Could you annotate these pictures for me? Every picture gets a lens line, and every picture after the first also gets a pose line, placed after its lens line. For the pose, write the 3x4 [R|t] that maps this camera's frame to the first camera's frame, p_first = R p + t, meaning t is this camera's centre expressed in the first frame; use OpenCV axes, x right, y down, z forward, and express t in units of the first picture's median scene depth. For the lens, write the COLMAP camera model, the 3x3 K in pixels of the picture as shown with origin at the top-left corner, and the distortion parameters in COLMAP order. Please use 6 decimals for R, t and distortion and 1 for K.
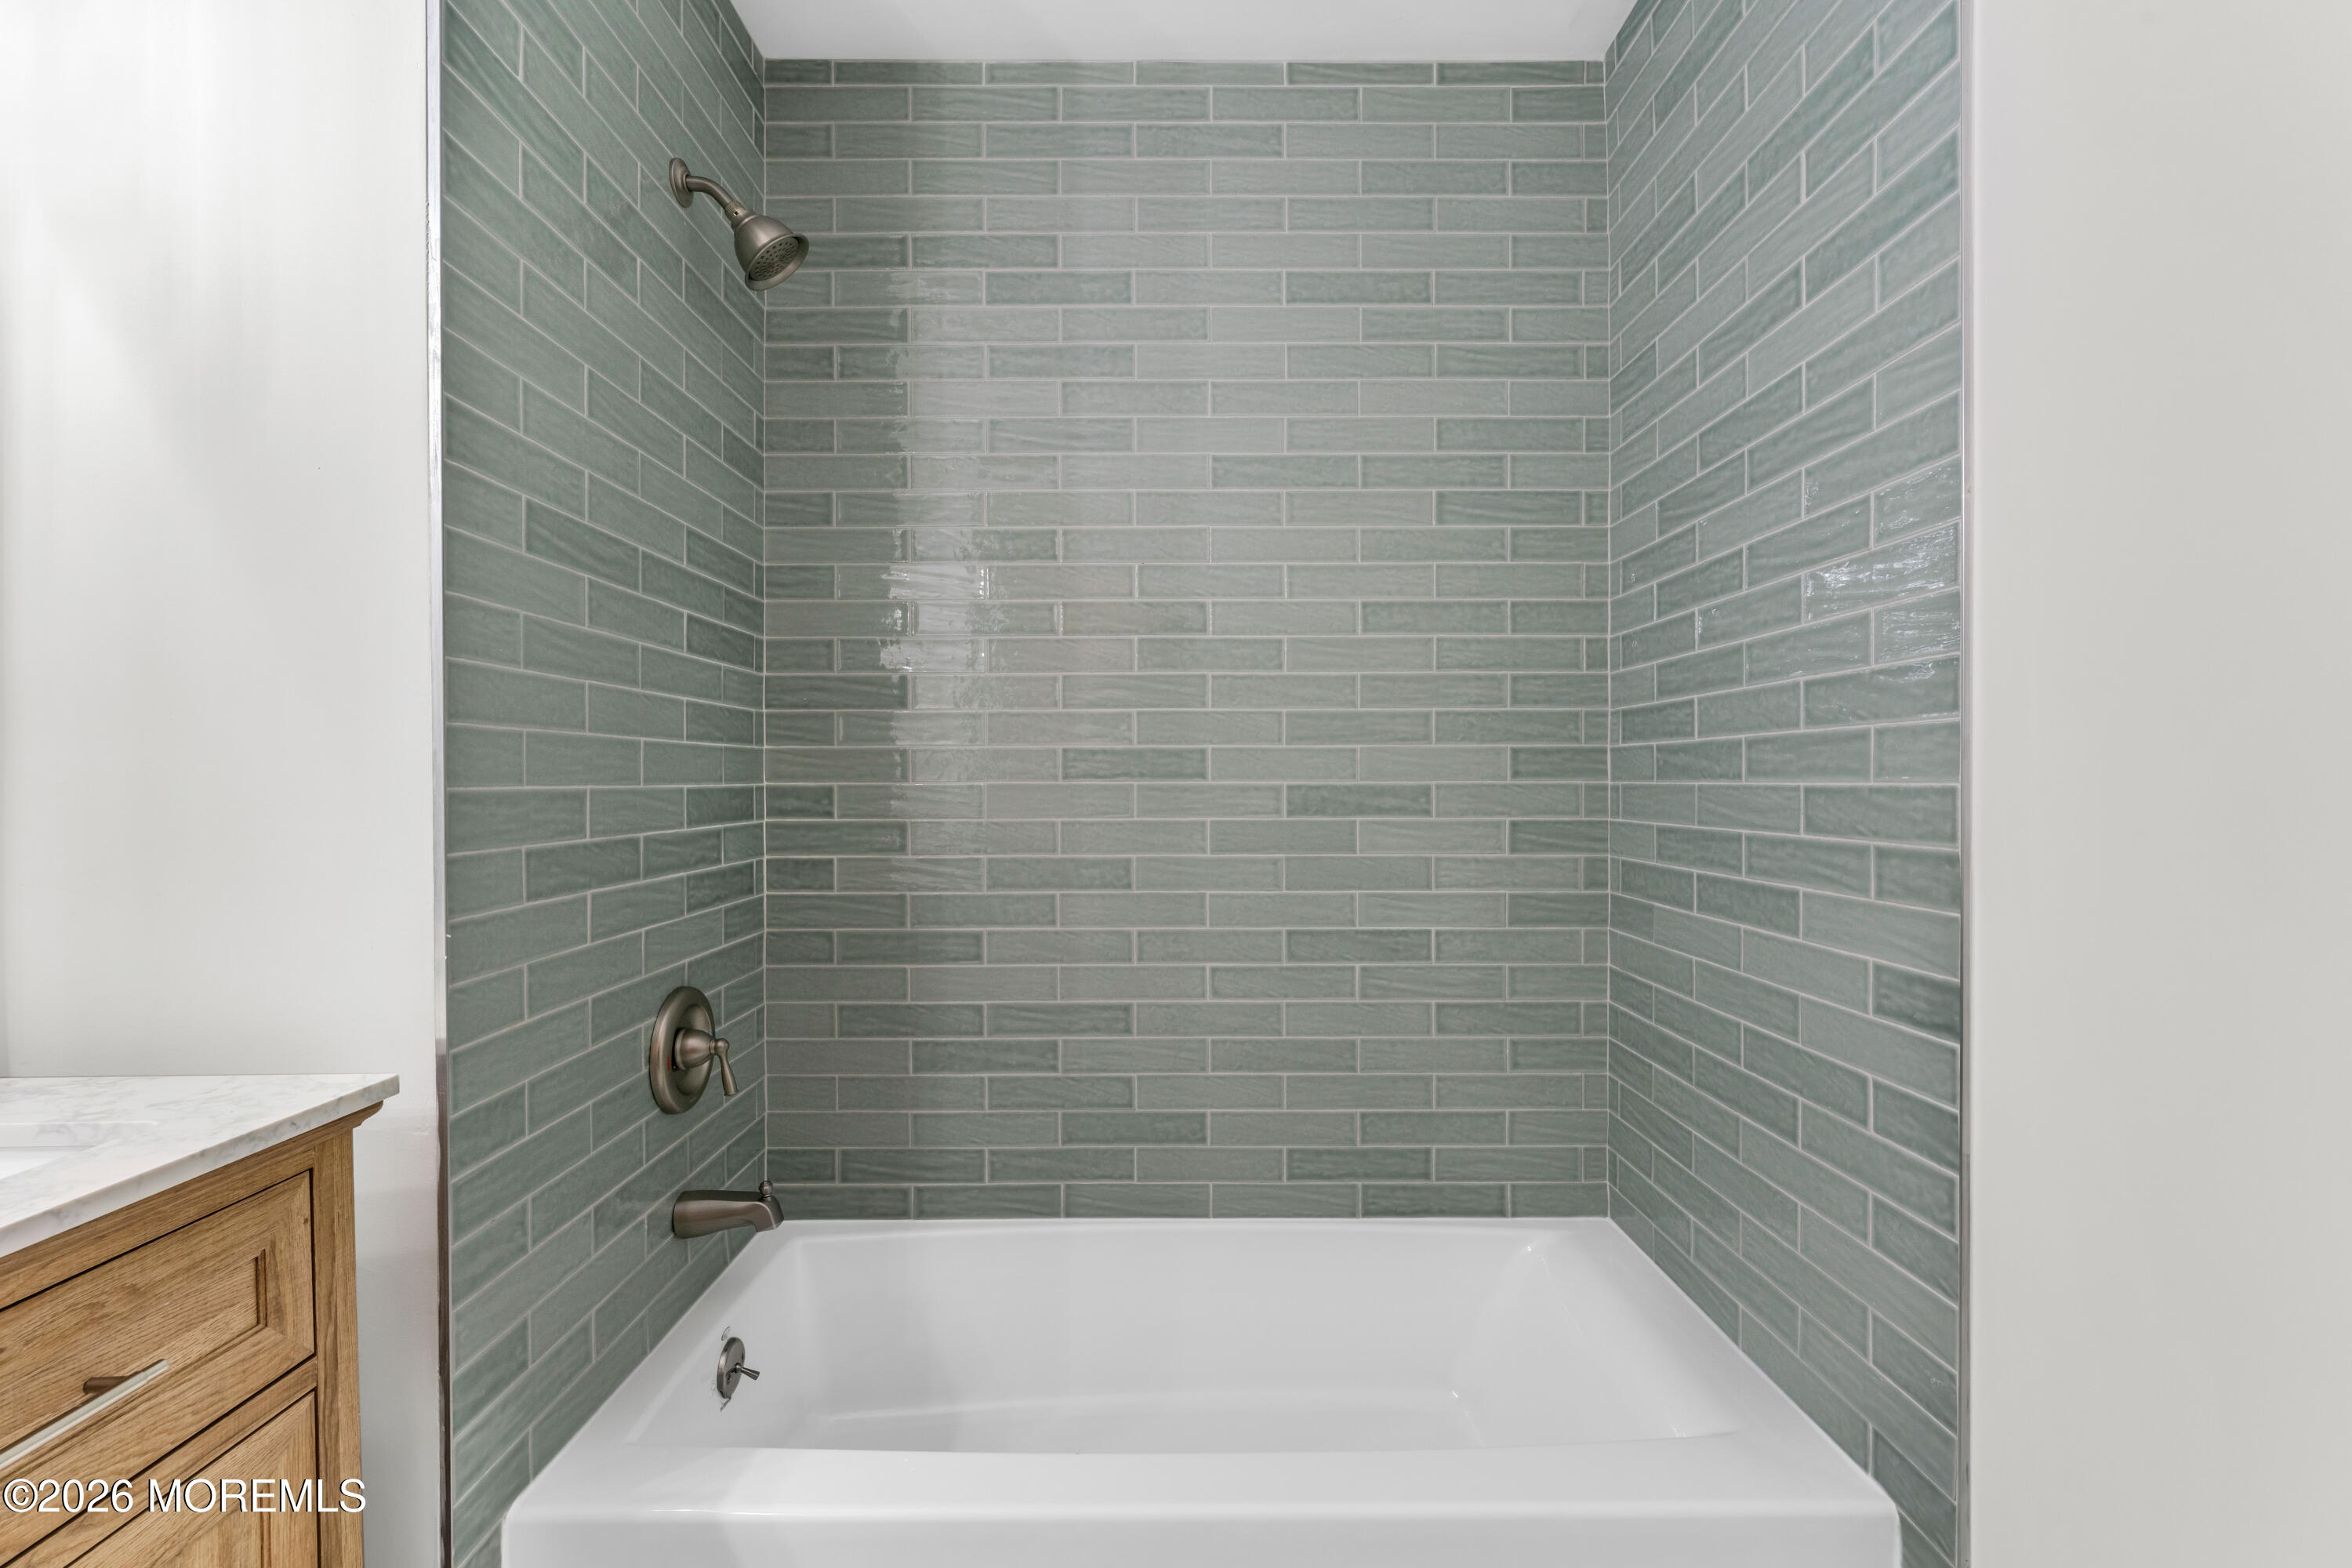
lens RADIAL K [[1028.3, 0, 1176.0], [0, 1028.3, 784.0], [0, 0, 1]] dist [-0.002506, -0.000170]
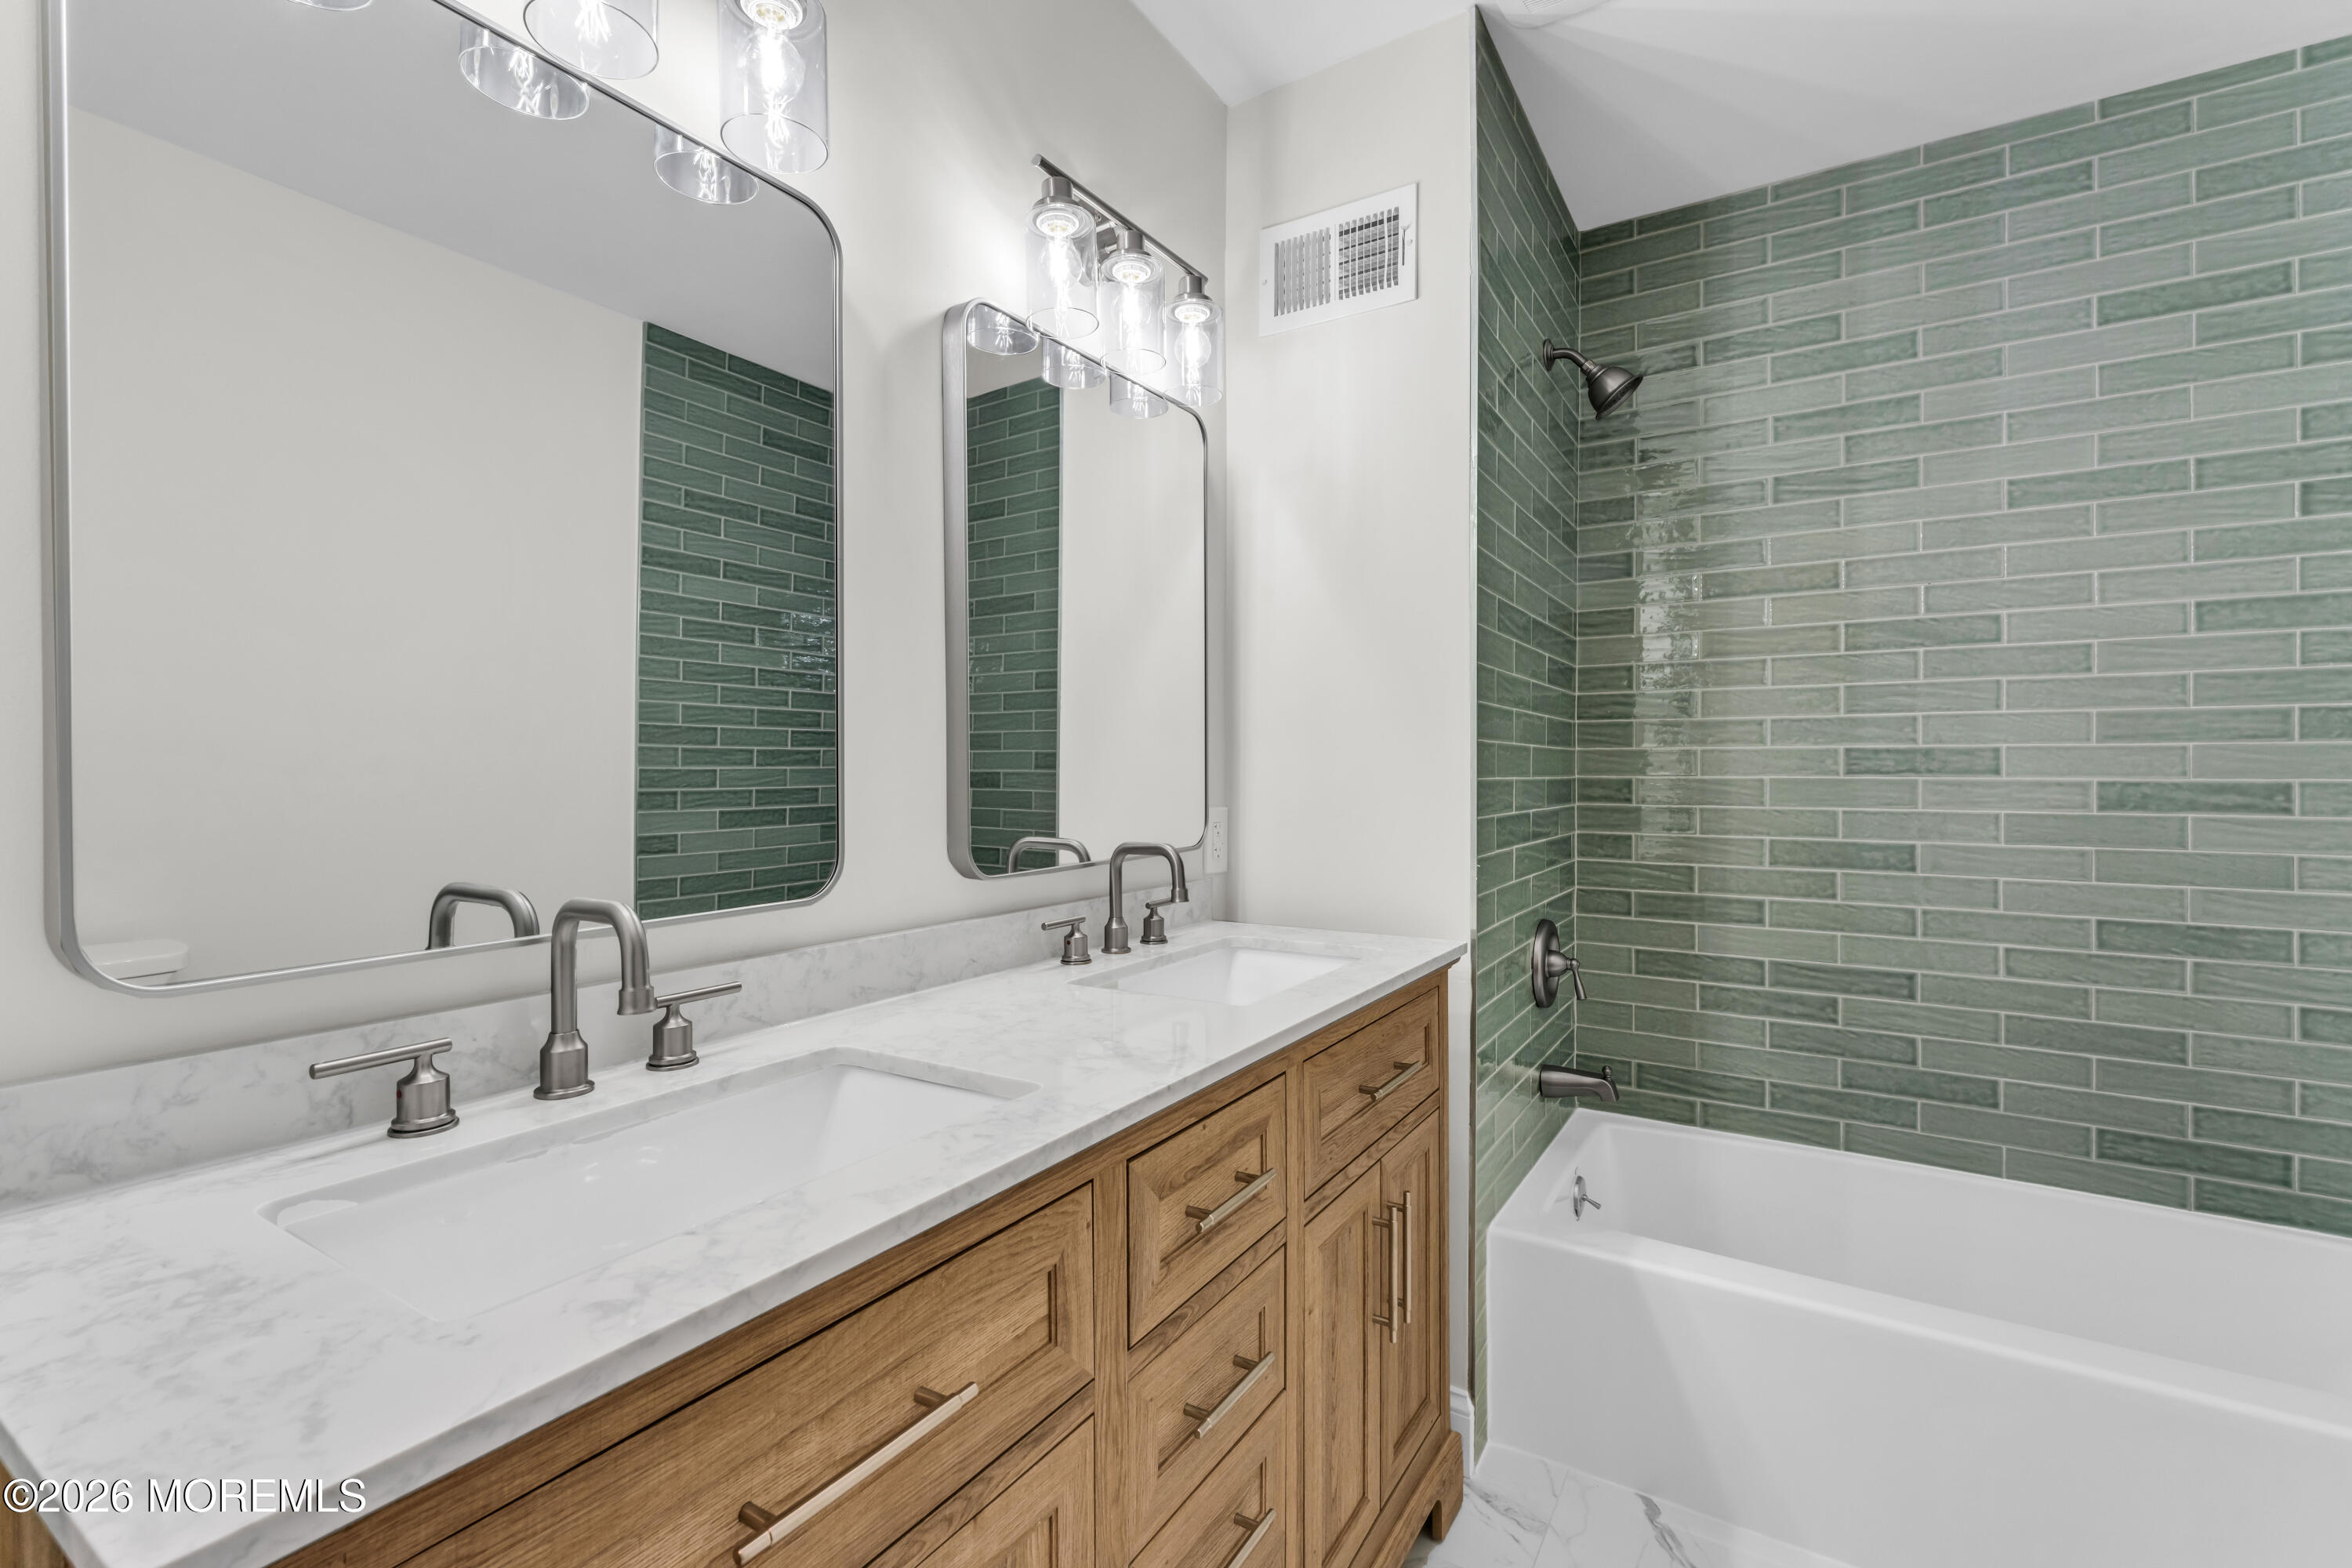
lens RADIAL K [[1027.2, 0, 1174.8], [0, 1027.2, 767.1], [0, 0, 1]] dist [-0.002154, -0.000109]
pose [[0.842677, 0.002777, -0.538412, -0.123518], [-0.007381, 0.999952, -0.006395, -0.000084], [0.538368, 0.009363, 0.842658, -0.394945]]
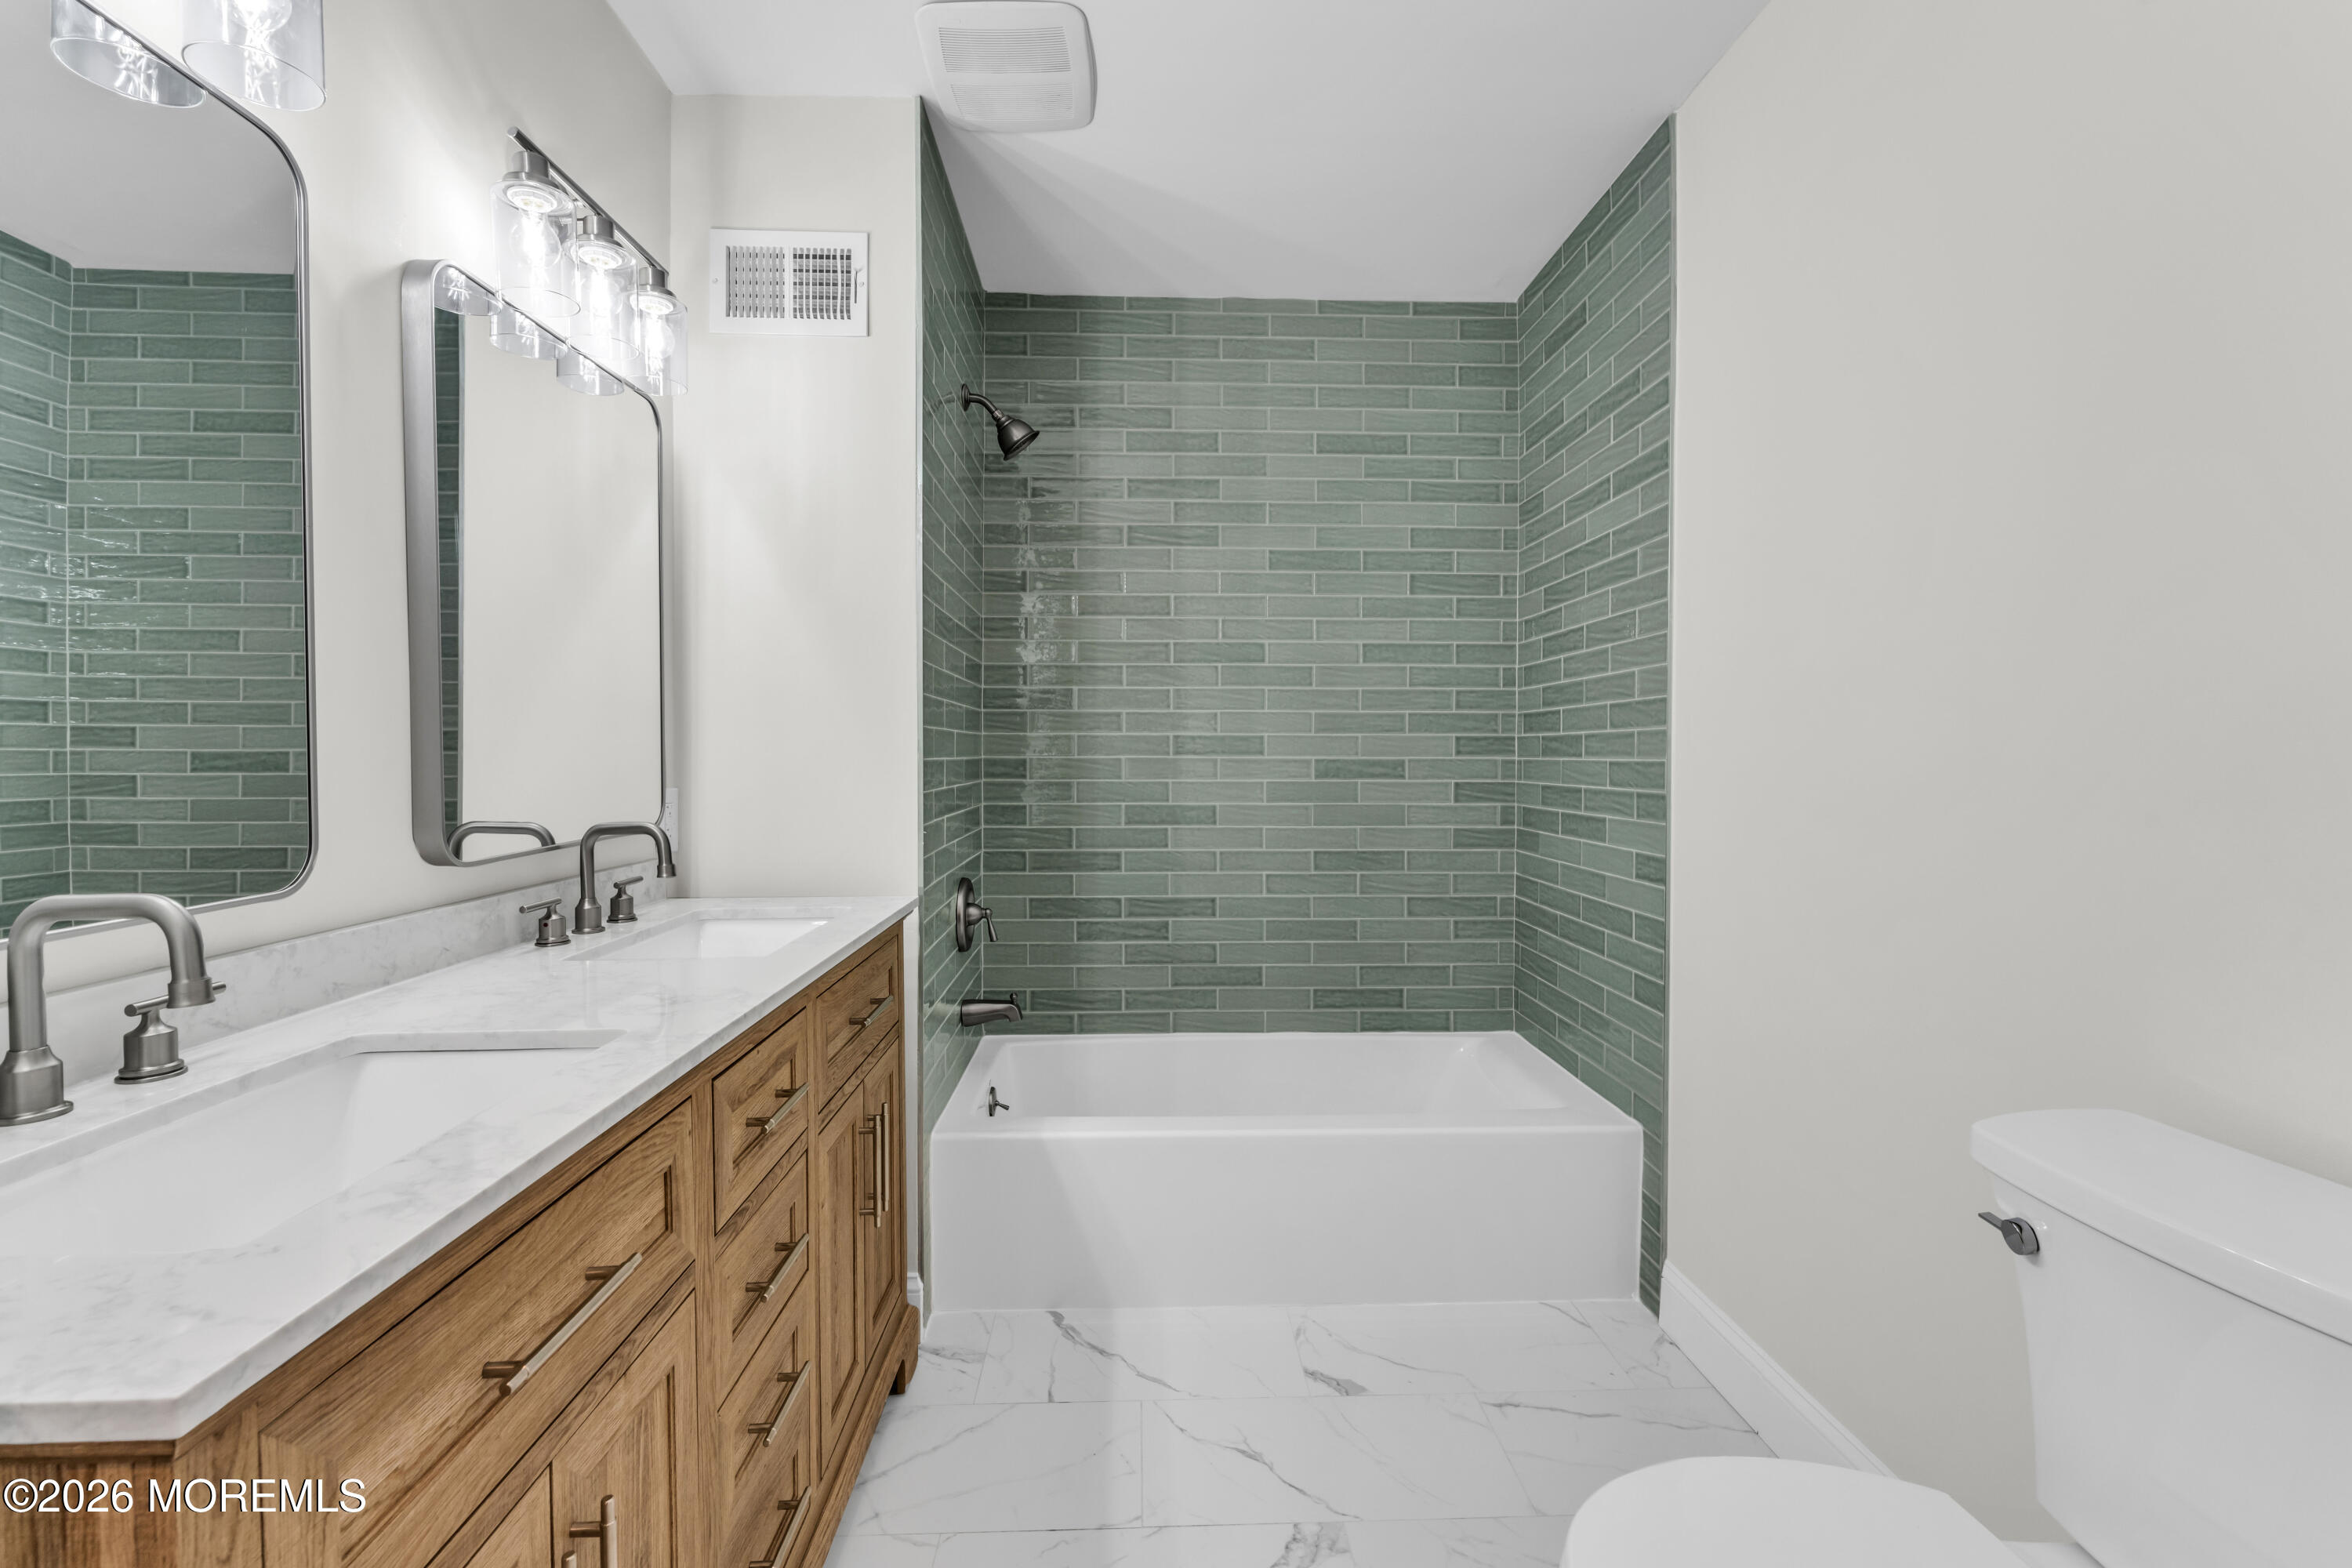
lens RADIAL K [[1027.2, 0, 1174.8], [0, 1027.2, 767.1], [0, 0, 1]] dist [-0.002154, -0.000109]
pose [[0.999442, 0.004450, 0.033091, -0.159634], [-0.004765, 0.999944, 0.009468, -0.000511], [-0.033047, -0.009621, 0.999407, -0.571961]]
